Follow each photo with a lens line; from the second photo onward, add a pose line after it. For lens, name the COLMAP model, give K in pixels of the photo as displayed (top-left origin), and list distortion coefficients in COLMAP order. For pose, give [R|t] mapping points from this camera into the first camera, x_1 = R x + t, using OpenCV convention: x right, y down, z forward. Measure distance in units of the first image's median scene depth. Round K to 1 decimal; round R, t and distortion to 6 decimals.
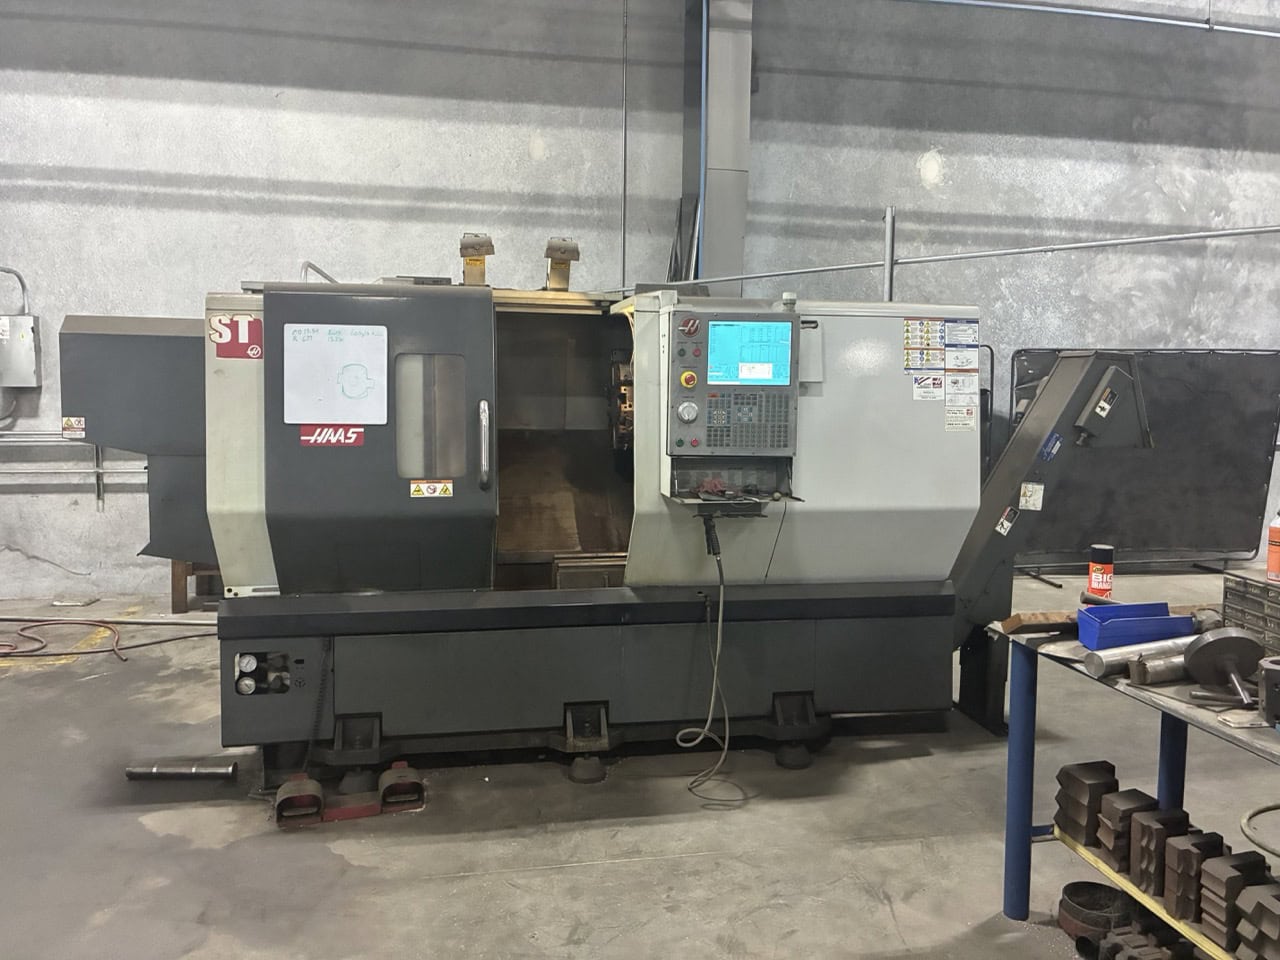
lens RADIAL K [[956.5, 0, 637.0], [0, 956.5, 458.2], [0, 0, 1]] dist [0.030620, -0.034704]
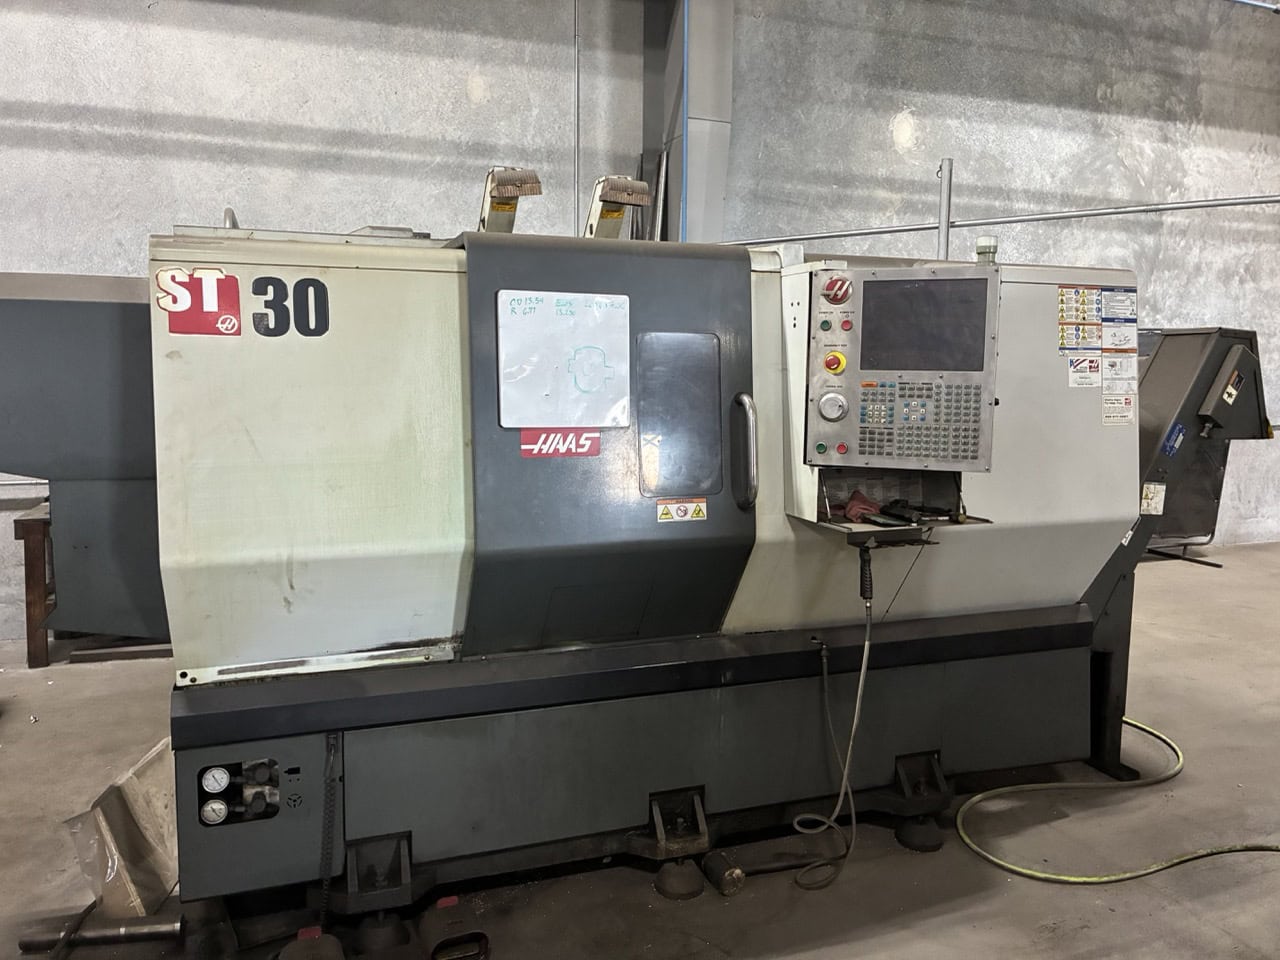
lens RADIAL K [[967.9, 0, 644.6], [0, 967.9, 460.8], [0, 0, 1]] dist [0.037477, -0.041031]
pose [[0.986923, -0.020683, 0.159858, -0.107868], [0.017658, 0.999638, 0.020316, -0.012096], [-0.160220, -0.017227, 0.986931, 0.137445]]
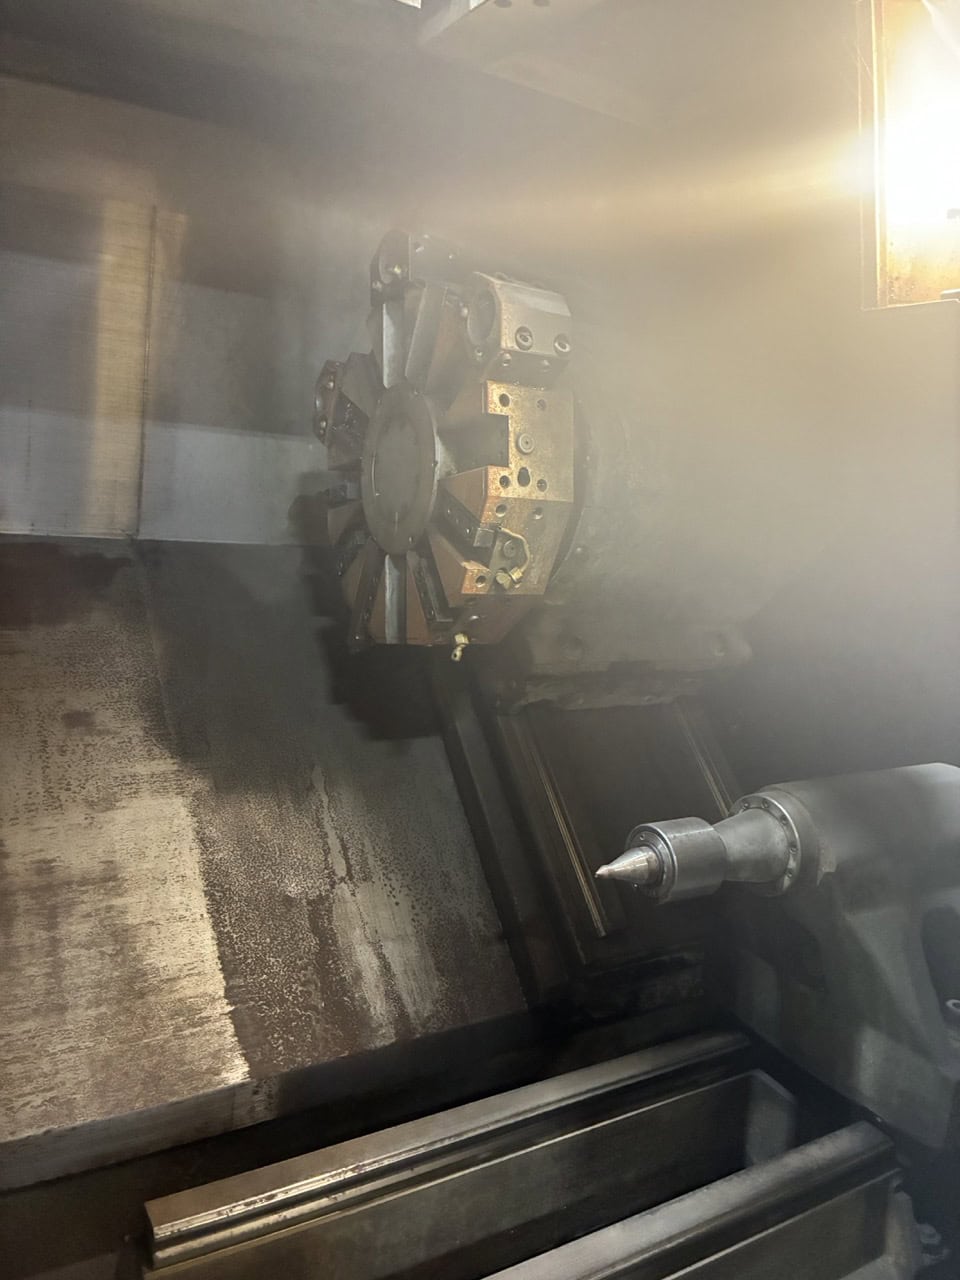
lens RADIAL K [[967.9, 0, 477.7], [0, 967.9, 633.3], [0, 0, 1]] dist [0.037477, -0.041031]
pose [[0.935915, 0.014329, 0.351935, -0.057407], [-0.049817, 0.994513, 0.091989, -0.023833], [-0.348686, -0.103626, 0.931493, 0.485139]]
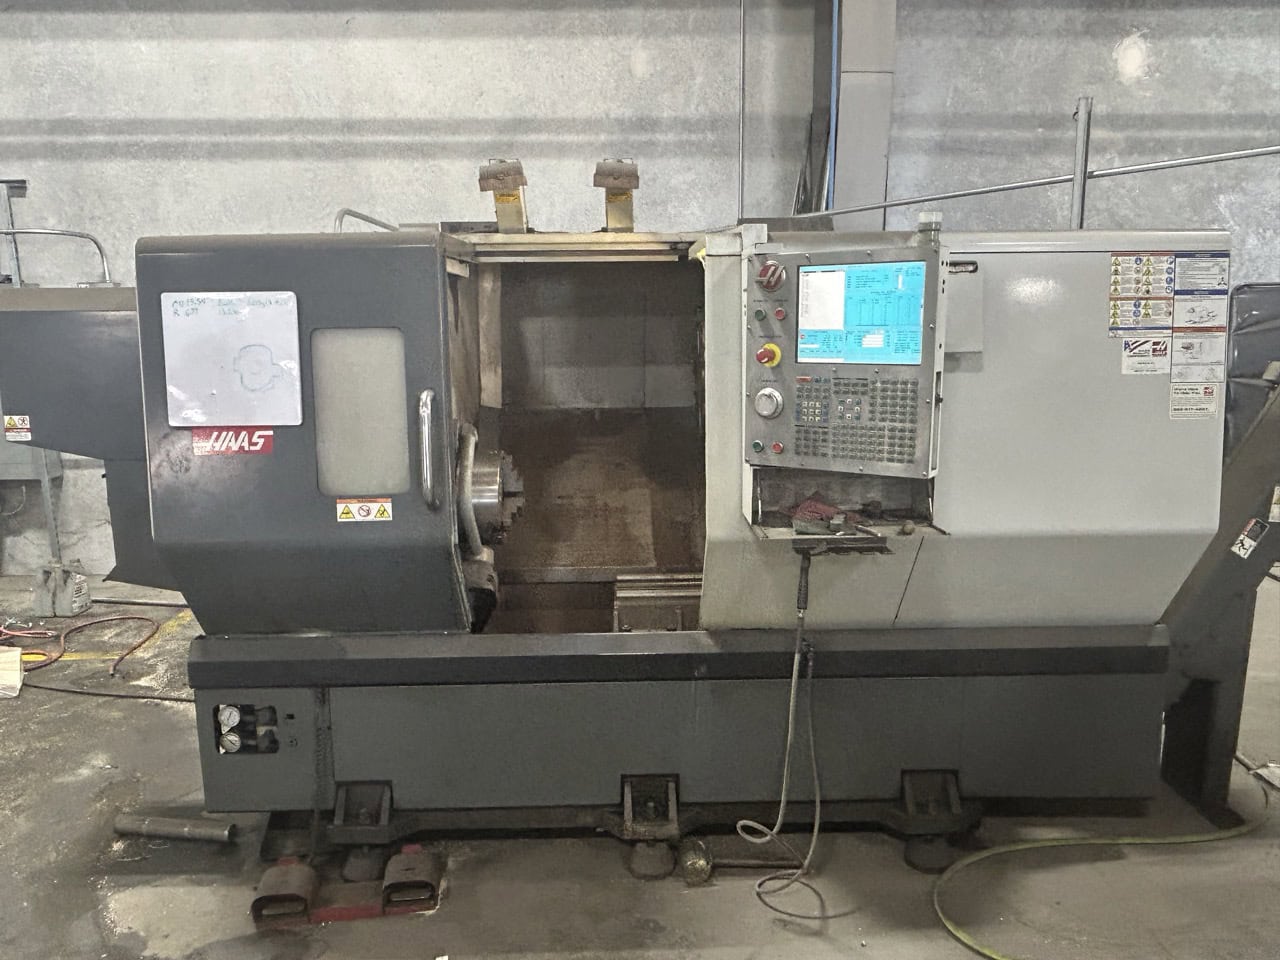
lens RADIAL K [[937.0, 0, 625.6], [0, 937.0, 490.6], [0, 0, 1]] dist [-0.007128, 0.002273]
pose [[0.985441, 0.006712, -0.169886, 0.029881], [0.009586, 0.995437, 0.094934, -0.024899], [0.169748, -0.095180, 0.980880, 0.154088]]
